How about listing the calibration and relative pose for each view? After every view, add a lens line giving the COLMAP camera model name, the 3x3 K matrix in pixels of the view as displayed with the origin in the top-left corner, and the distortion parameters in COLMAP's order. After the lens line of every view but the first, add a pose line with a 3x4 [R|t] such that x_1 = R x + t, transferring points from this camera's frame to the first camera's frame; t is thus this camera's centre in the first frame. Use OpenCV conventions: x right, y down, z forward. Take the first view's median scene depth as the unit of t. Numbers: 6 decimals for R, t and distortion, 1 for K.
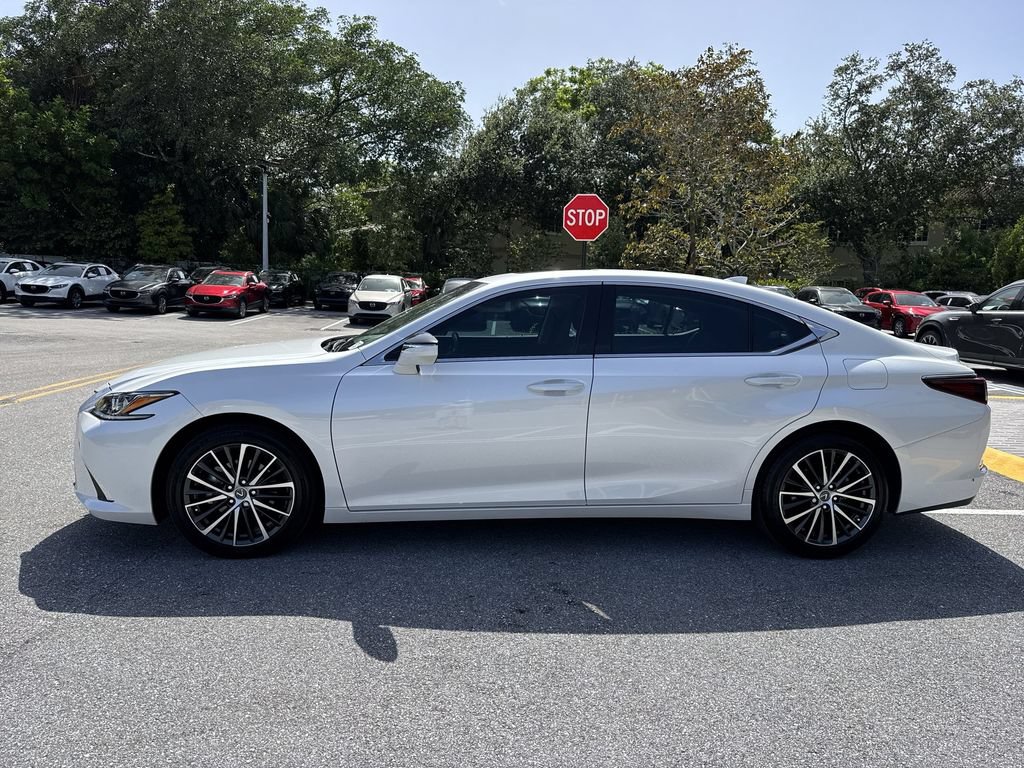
lens RADIAL K [[730.6, 0, 509.7], [0, 730.6, 384.4], [0, 0, 1]] dist [0.027007, -0.040229]
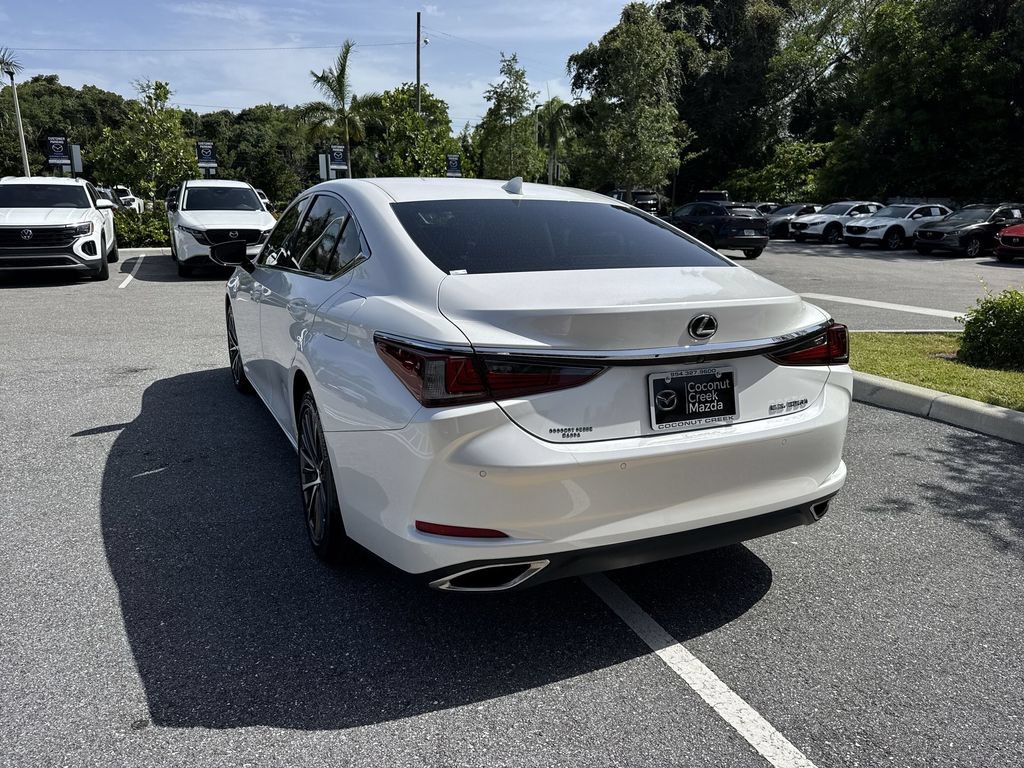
lens RADIAL K [[729.1, 0, 512.0], [0, 729.1, 384.0], [0, 0, 1]] dist [0.033240, -0.046335]
pose [[0.360302, 0.182575, -0.914795, 0.169172], [-0.116928, 0.981765, 0.149888, -0.010759], [0.925479, 0.052960, 0.375080, 0.134017]]
